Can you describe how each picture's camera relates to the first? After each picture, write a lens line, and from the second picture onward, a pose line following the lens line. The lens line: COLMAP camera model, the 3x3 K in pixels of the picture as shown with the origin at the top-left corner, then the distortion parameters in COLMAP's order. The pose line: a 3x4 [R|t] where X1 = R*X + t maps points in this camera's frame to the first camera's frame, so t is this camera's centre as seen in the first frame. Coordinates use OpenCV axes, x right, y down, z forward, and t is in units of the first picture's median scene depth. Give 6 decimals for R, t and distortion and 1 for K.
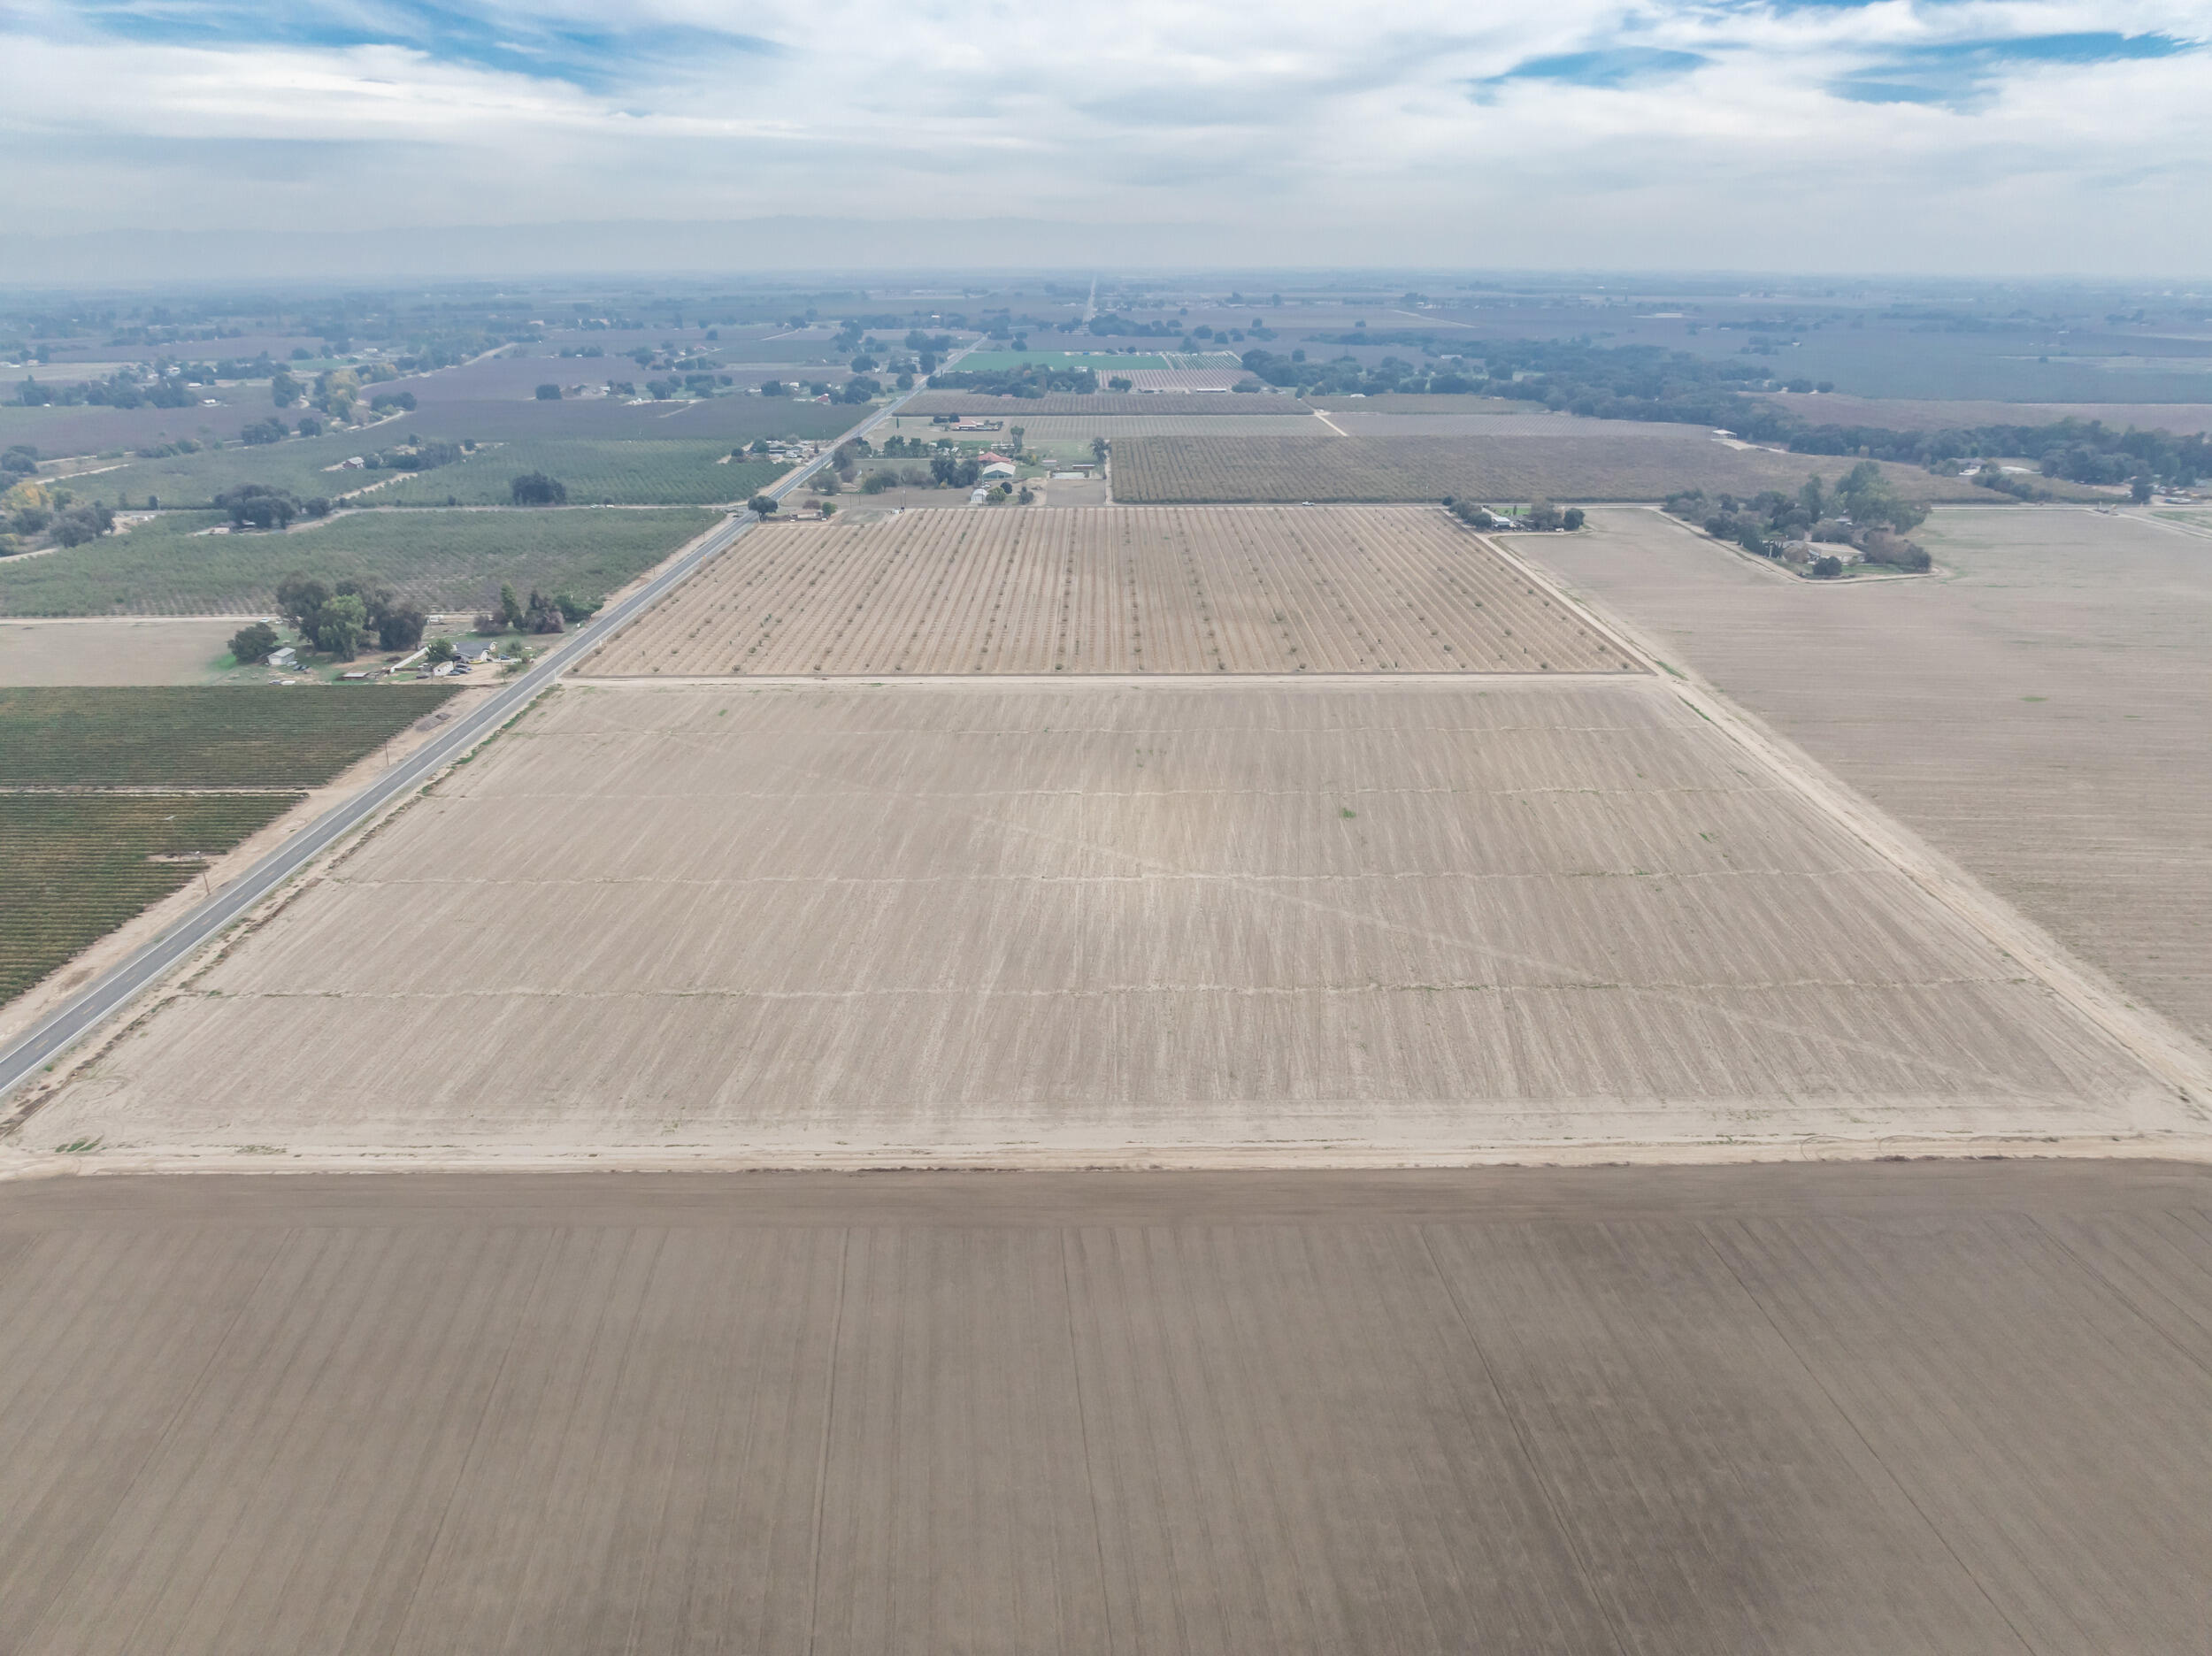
lens RADIAL K [[1554.6, 0, 1109.3], [0, 1554.6, 827.6], [0, 0, 1]] dist [-0.037621, 0.003341]
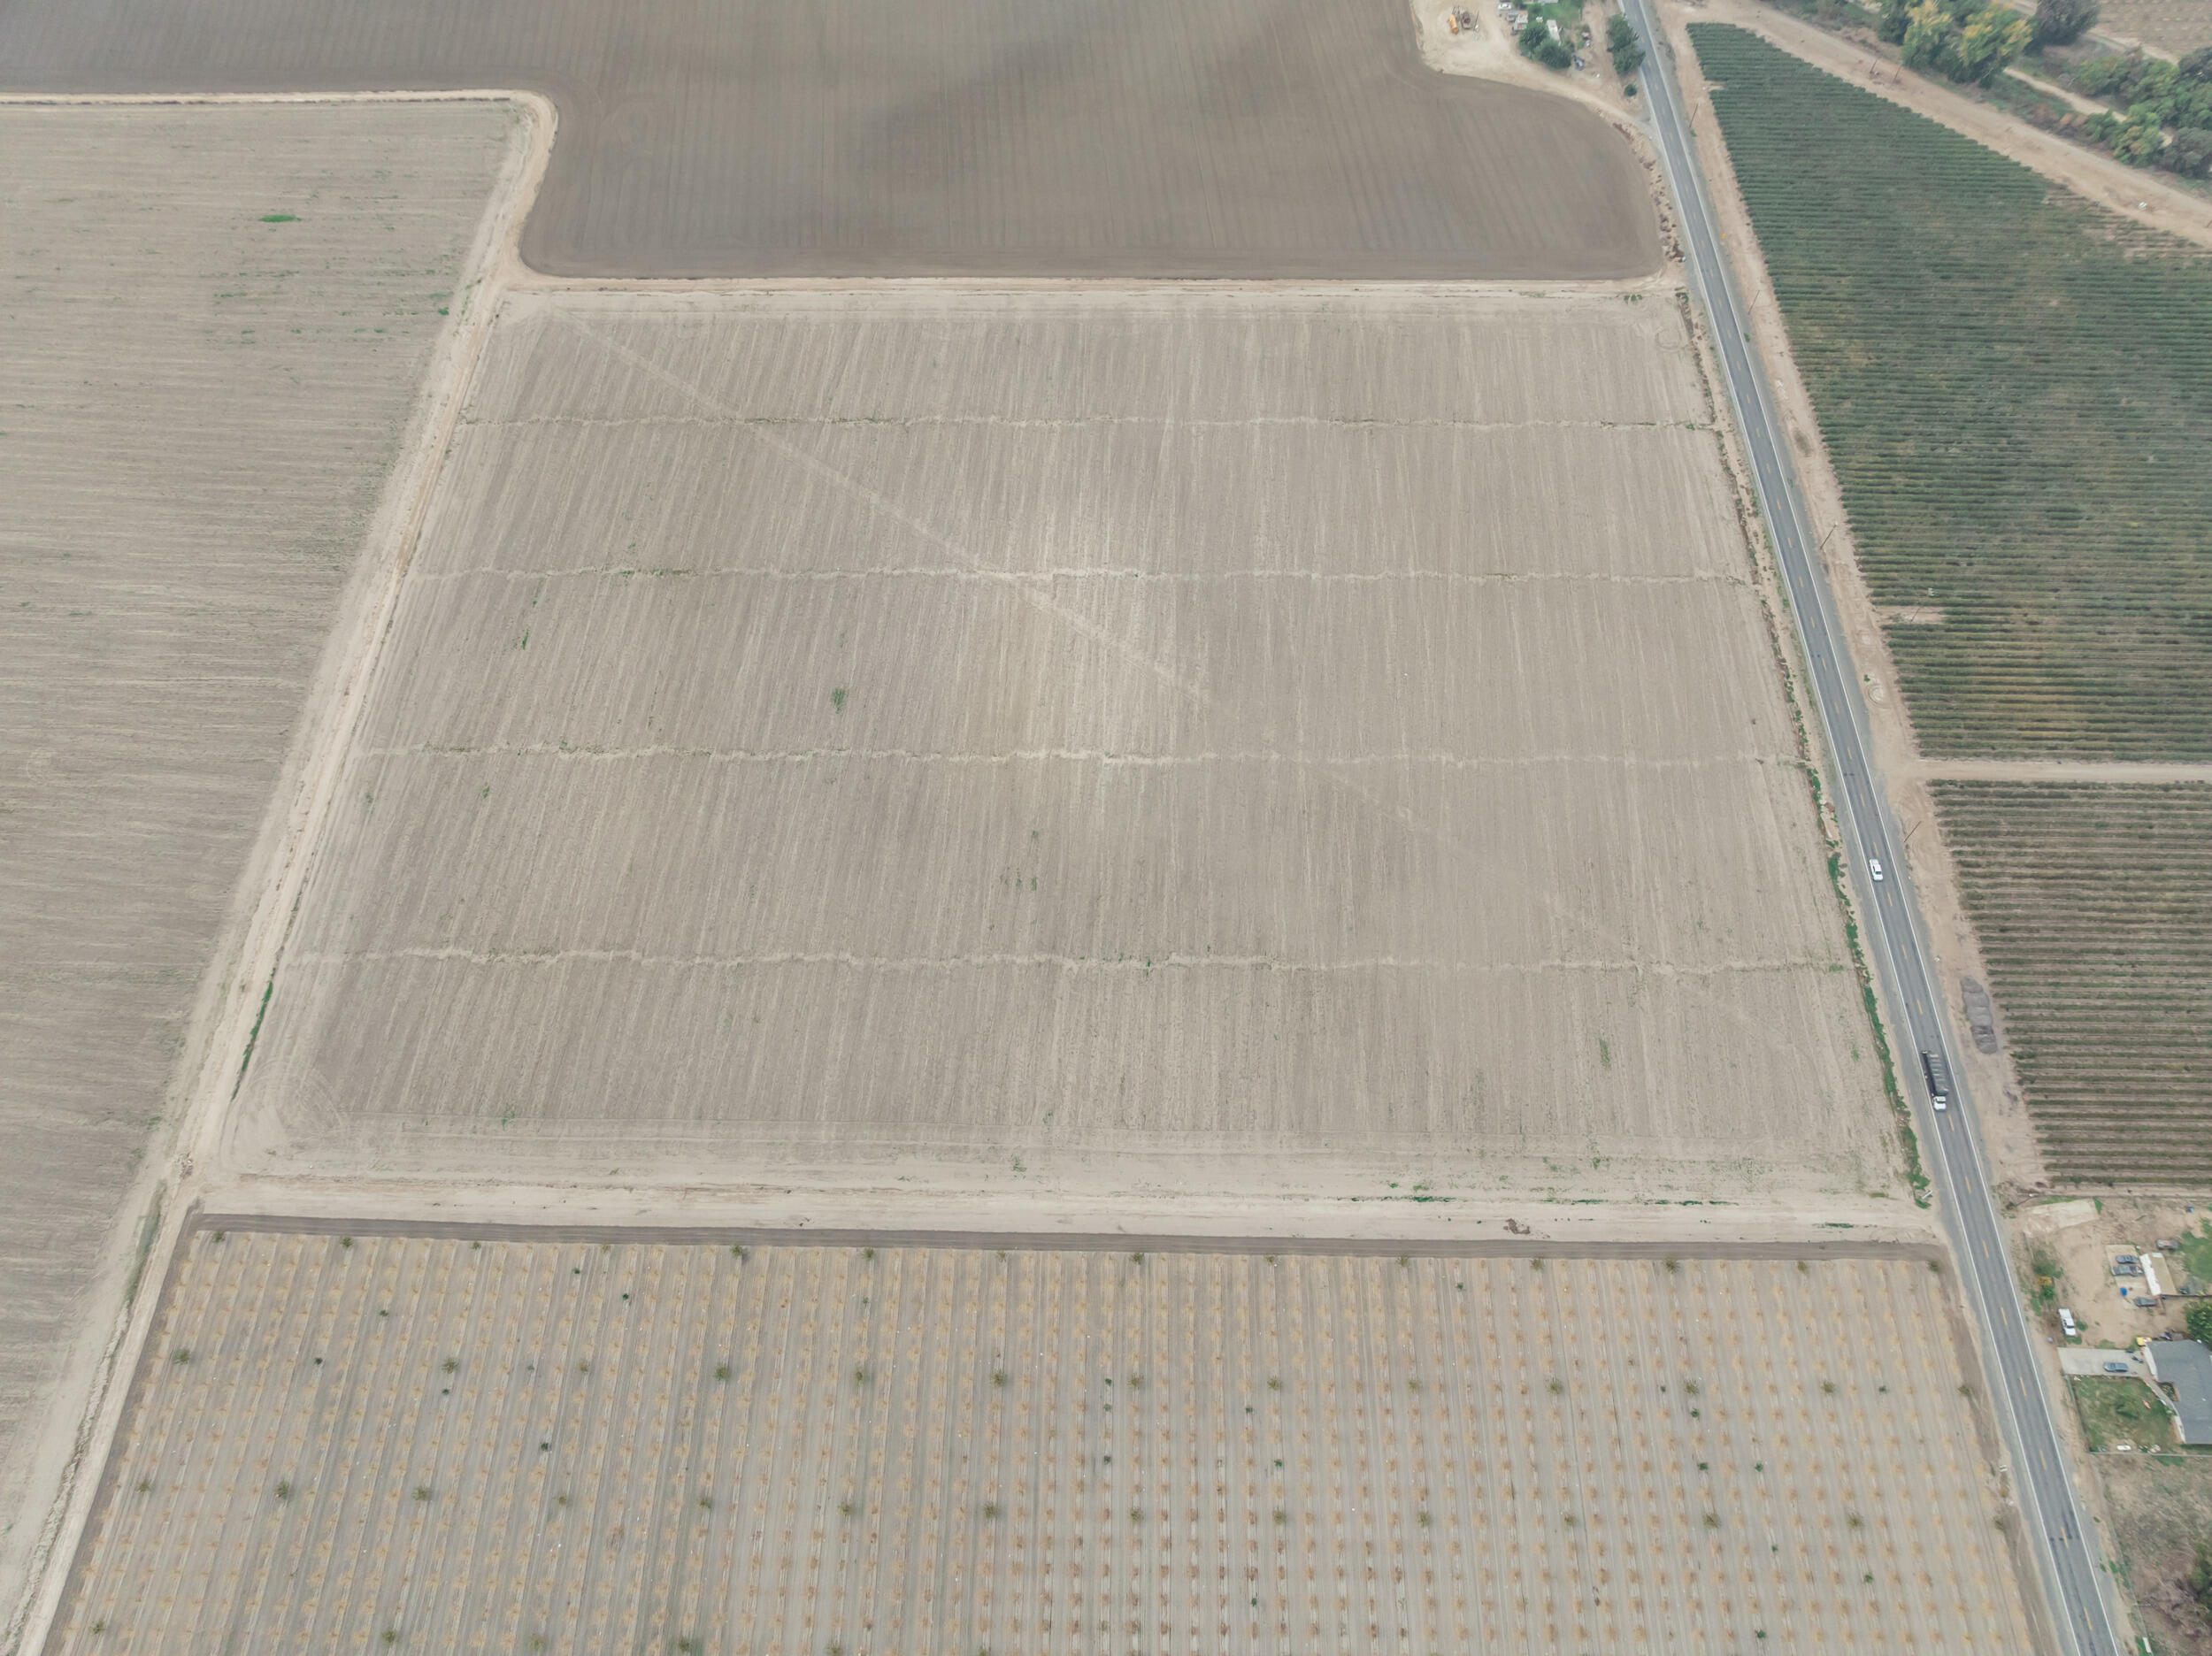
lens RADIAL K [[1554.6, 0, 1109.3], [0, 1554.6, 827.6], [0, 0, 1]] dist [-0.037621, 0.003341]
pose [[-0.999790, -0.012039, 0.016571, -0.040238], [0.013890, 0.196062, 0.980493, -0.998573], [-0.015054, 0.980518, -0.195853, 1.306479]]
